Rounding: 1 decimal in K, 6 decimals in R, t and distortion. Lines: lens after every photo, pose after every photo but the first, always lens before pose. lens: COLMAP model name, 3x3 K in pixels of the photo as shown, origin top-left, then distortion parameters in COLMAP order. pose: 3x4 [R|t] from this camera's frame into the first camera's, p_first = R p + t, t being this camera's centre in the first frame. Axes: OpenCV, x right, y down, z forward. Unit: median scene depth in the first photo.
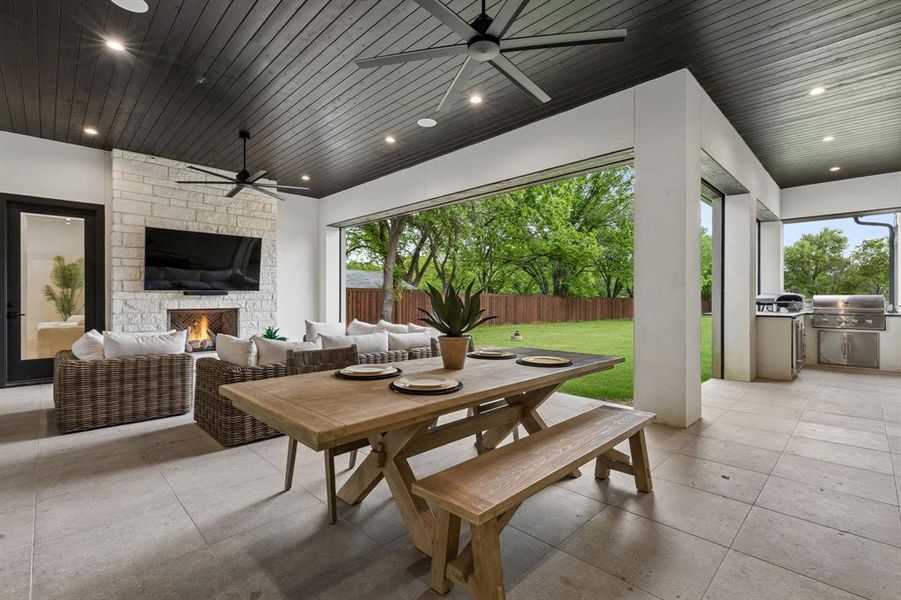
lens RADIAL K [[407.4, 0, 450.5], [0, 407.4, 300.0], [0, 0, 1]] dist [0.001795, 0.000297]
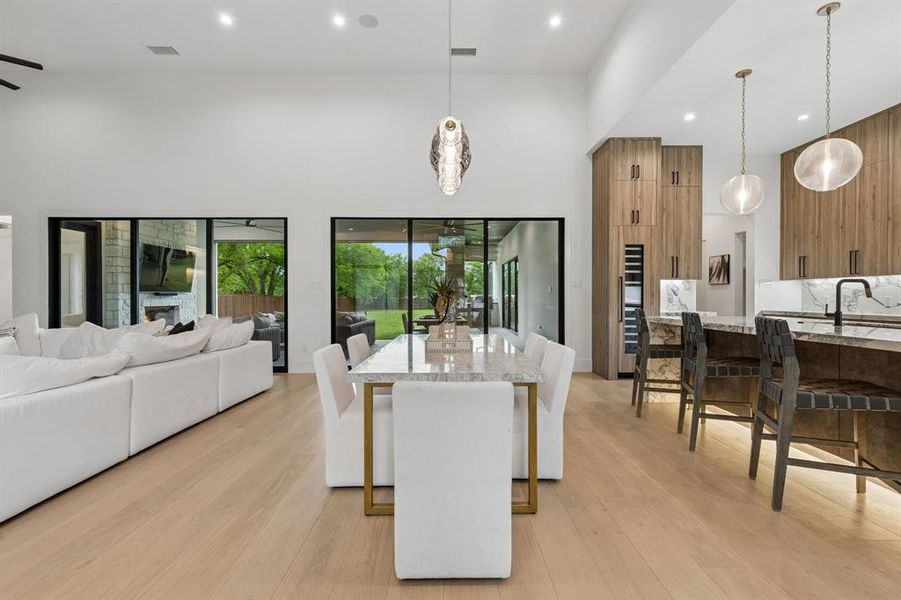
lens RADIAL K [[388.8, 0, 450.5], [0, 388.8, 300.0], [0, 0, 1]] dist [-0.000494, -0.000068]
pose [[0.706448, -0.003269, 0.707757, -0.836928], [0.000834, 0.999992, 0.003786, -0.001433], [-0.707765, -0.002084, 0.706445, -0.526624]]
